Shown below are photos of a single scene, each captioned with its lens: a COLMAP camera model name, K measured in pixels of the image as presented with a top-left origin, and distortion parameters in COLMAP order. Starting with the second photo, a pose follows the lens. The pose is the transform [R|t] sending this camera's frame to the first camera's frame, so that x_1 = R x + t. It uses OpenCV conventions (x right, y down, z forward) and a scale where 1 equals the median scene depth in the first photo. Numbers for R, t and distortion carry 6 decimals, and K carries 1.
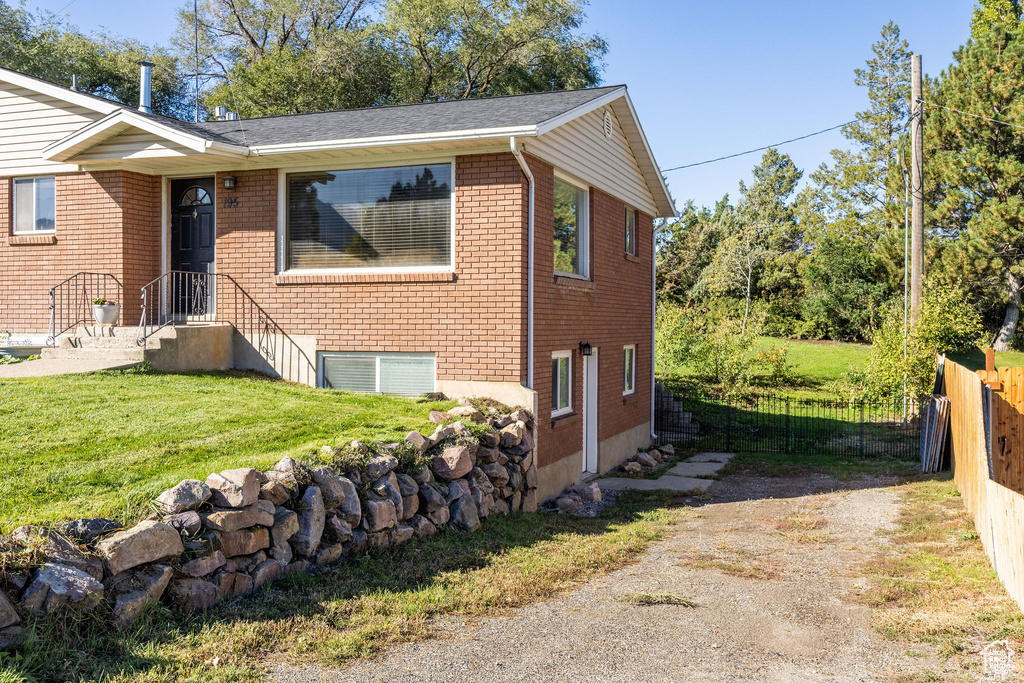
lens RADIAL K [[972.7, 0, 512.0], [0, 972.7, 341.5], [0, 0, 1]] dist [-0.012556, 0.003057]
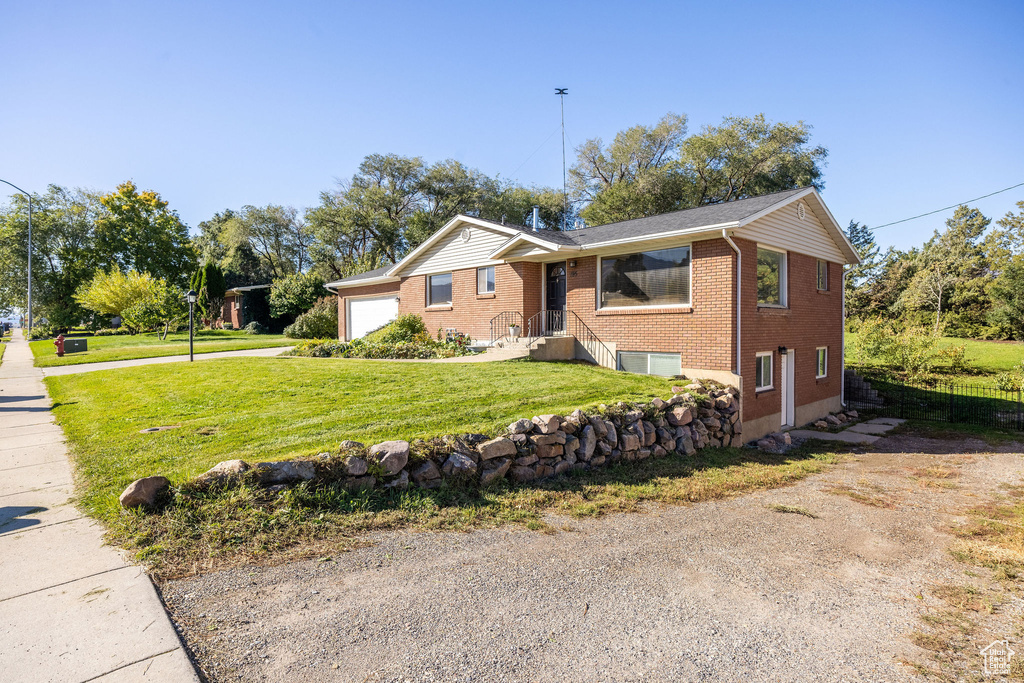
lens RADIAL K [[550.5, 0, 510.8], [0, 550.5, 328.9], [0, 0, 1]] dist [-0.014525, 0.000875]
pose [[0.878690, -0.000405, -0.477392, 0.128836], [-0.000525, 0.999998, -0.001816, -0.030103], [0.477392, 0.001846, 0.878688, -0.036048]]
